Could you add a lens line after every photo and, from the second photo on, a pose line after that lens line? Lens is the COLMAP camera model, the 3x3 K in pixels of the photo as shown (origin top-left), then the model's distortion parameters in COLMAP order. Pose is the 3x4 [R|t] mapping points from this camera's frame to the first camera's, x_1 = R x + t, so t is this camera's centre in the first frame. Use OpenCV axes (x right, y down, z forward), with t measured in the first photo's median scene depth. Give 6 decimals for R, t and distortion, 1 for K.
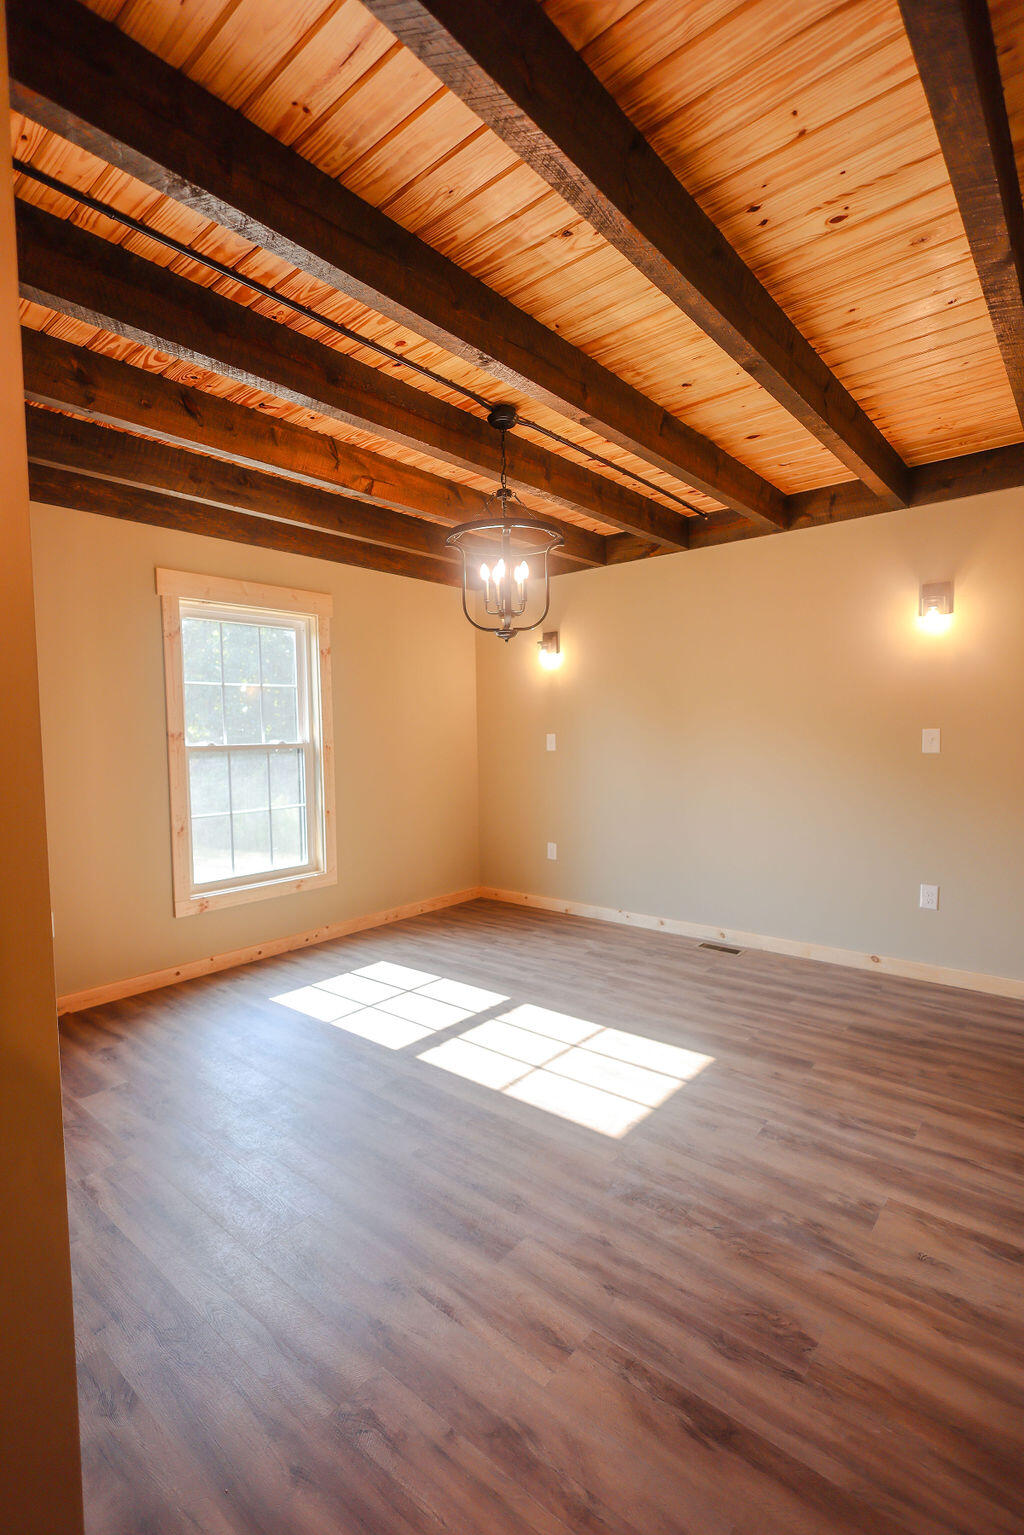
lens RADIAL K [[706.9, 0, 508.8], [0, 706.9, 766.3], [0, 0, 1]] dist [0.001003, 0.001417]
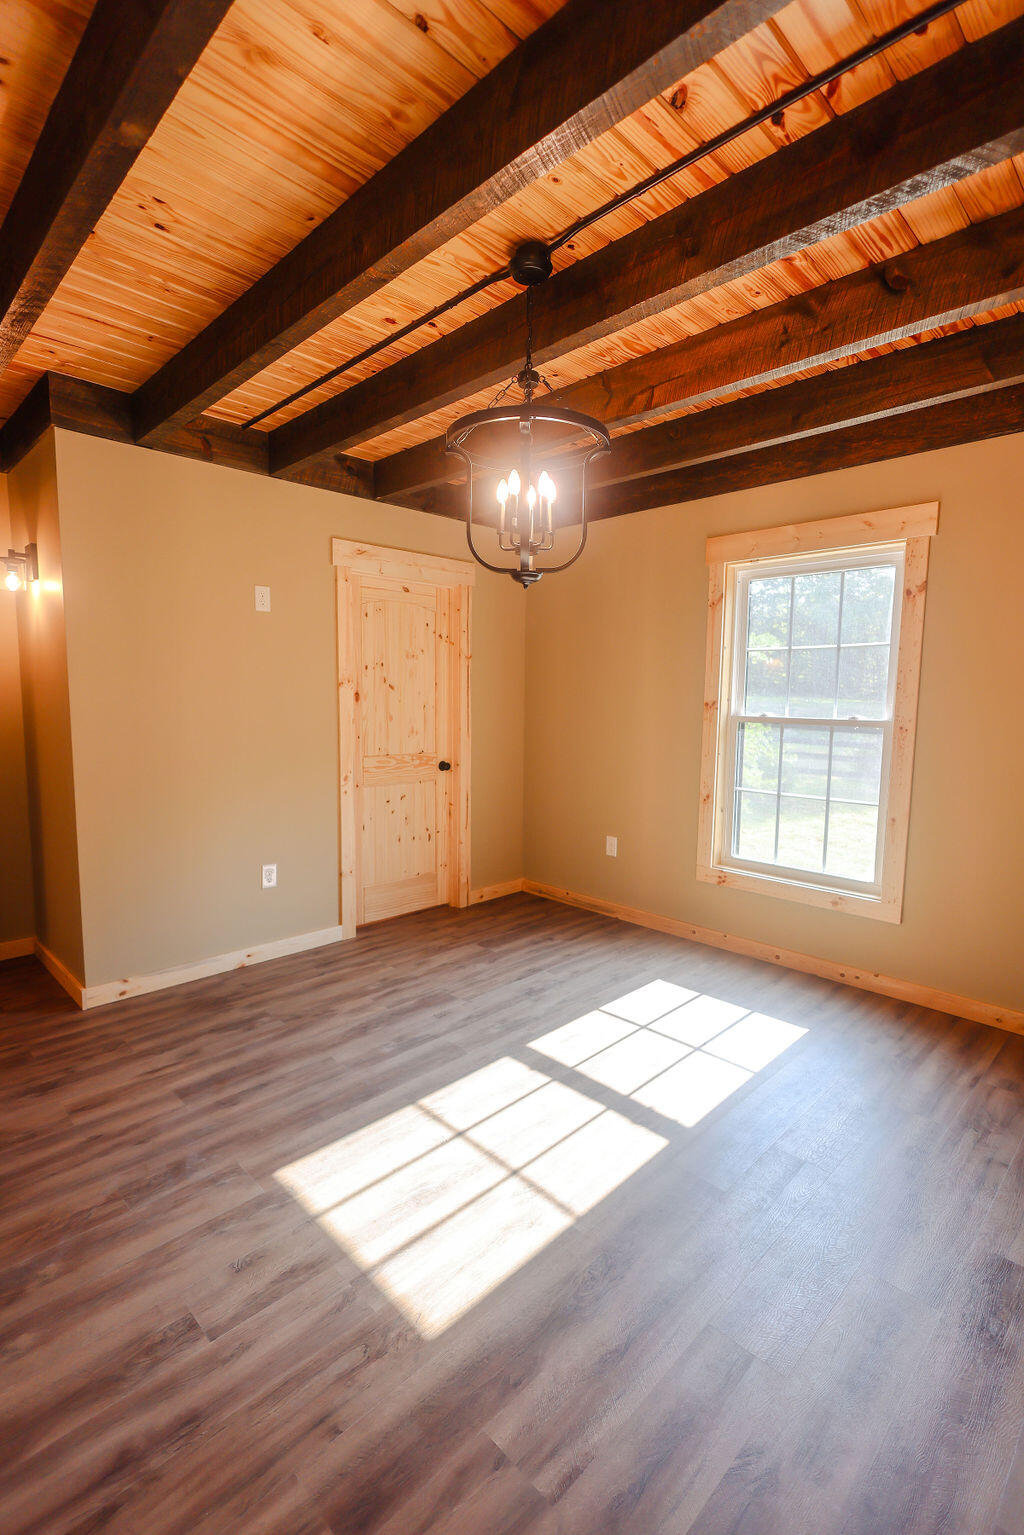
lens RADIAL K [[706.9, 0, 507.9], [0, 706.9, 769.5], [0, 0, 1]] dist [0.001003, 0.001417]
pose [[-0.084727, 0.118833, -0.989293, 0.777518], [-0.063169, 0.990225, 0.124355, -0.080073], [0.994400, 0.073029, -0.076392, 1.095617]]
